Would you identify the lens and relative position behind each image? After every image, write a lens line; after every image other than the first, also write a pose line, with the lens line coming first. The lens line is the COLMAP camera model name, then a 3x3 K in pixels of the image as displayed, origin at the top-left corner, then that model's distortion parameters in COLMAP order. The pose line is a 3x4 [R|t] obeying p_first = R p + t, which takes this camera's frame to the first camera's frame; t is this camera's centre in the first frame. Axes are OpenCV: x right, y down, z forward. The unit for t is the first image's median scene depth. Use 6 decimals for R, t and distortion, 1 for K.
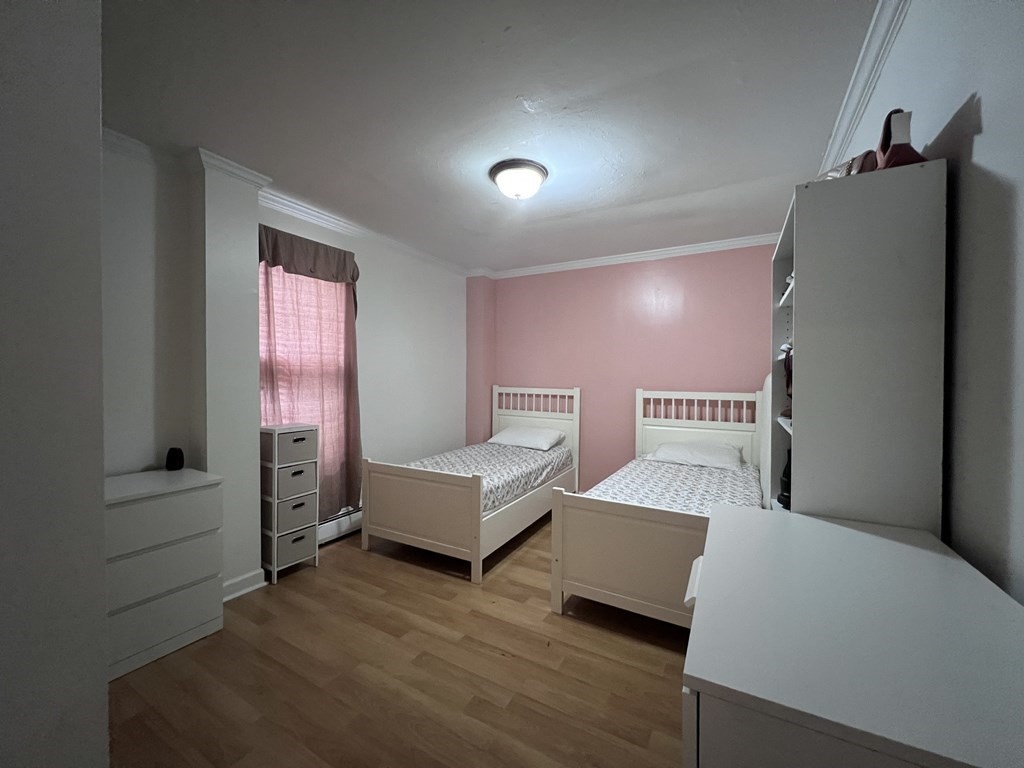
lens RADIAL K [[410.2, 0, 508.2], [0, 410.2, 382.1], [0, 0, 1]] dist [-0.001214, -0.000093]
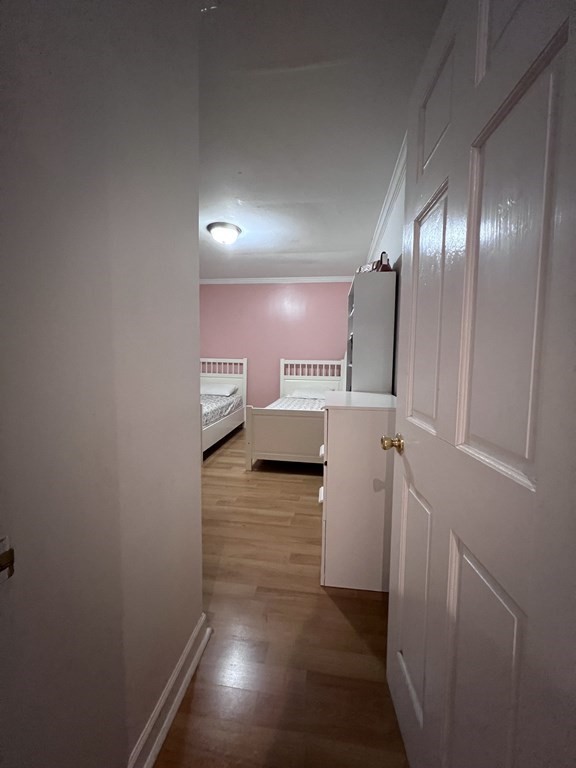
lens RADIAL K [[307.6, 0, 289.1], [0, 307.6, 382.2], [0, 0, 1]] dist [-0.001214, -0.000093]
pose [[0.929529, -0.017167, 0.368349, -0.151050], [-0.006286, 0.998033, 0.062375, 0.039186], [-0.368696, -0.060295, 0.927593, -0.249751]]
